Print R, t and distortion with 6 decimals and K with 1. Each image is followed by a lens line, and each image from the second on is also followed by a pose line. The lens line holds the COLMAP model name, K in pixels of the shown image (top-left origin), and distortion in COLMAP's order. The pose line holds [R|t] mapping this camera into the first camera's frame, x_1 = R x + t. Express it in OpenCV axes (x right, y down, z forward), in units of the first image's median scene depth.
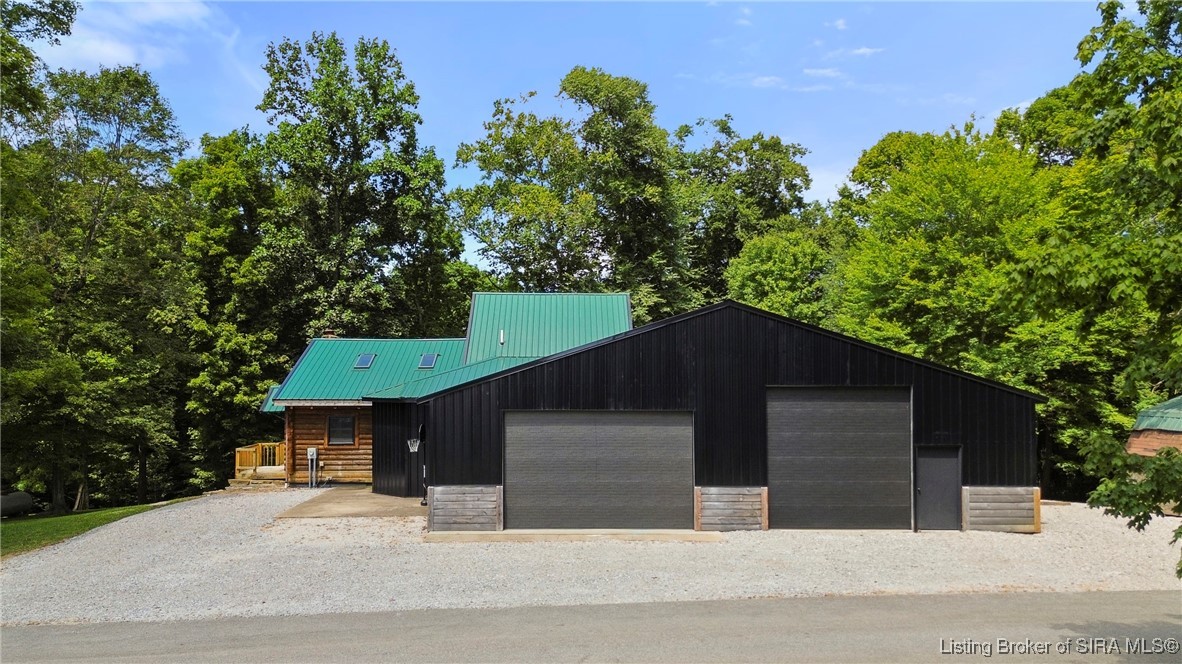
lens RADIAL K [[842.3, 0, 599.4], [0, 842.3, 378.0], [0, 0, 1]] dist [0.073198, -0.070299]
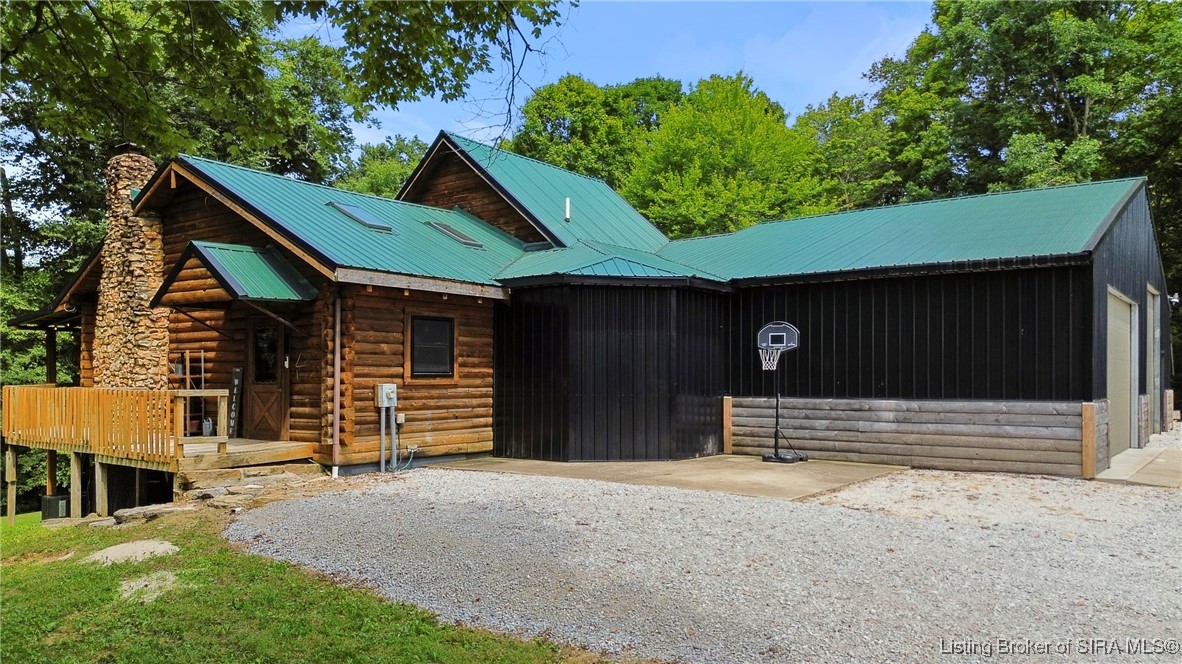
lens RADIAL K [[842.3, 0, 599.4], [0, 842.3, 378.0], [0, 0, 1]] dist [0.073198, -0.070299]
pose [[0.631439, -0.003353, 0.775418, -0.855180], [-0.001098, 0.999986, 0.005218, 0.106897], [-0.775425, -0.004147, 0.631426, 0.872698]]
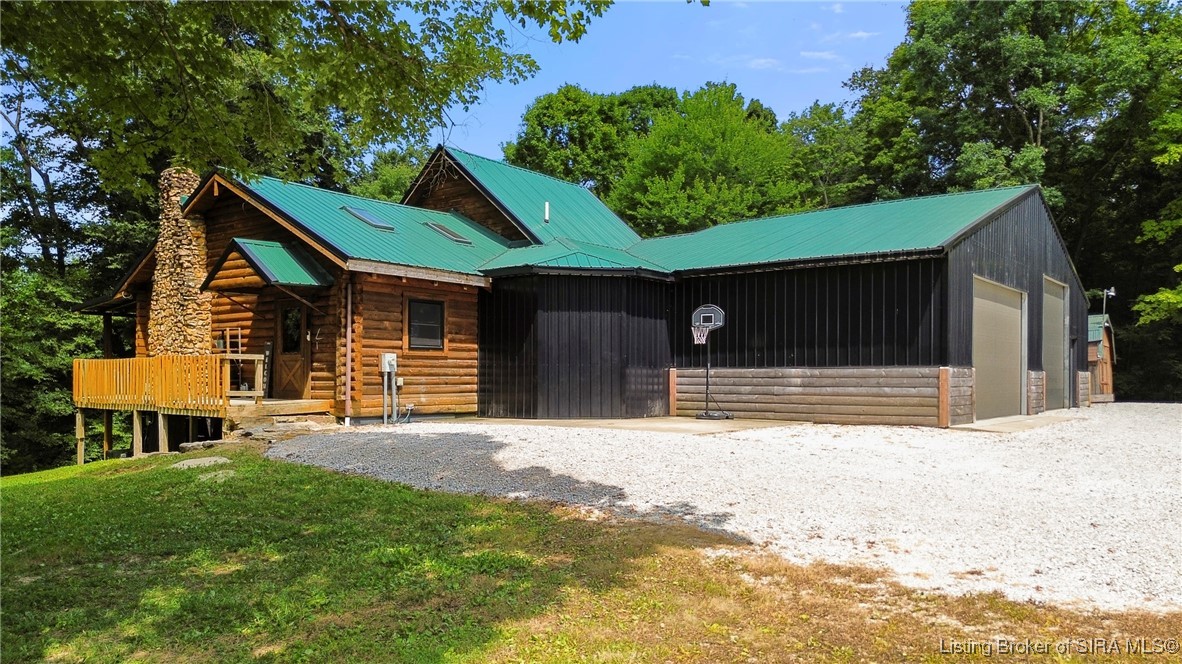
lens RADIAL K [[842.3, 0, 599.4], [0, 842.3, 378.0], [0, 0, 1]] dist [0.073198, -0.070299]
pose [[0.643289, -0.002023, 0.765621, -0.939994], [-0.003017, 0.999982, 0.005176, 0.132540], [-0.765618, -0.005640, 0.643271, 0.741055]]
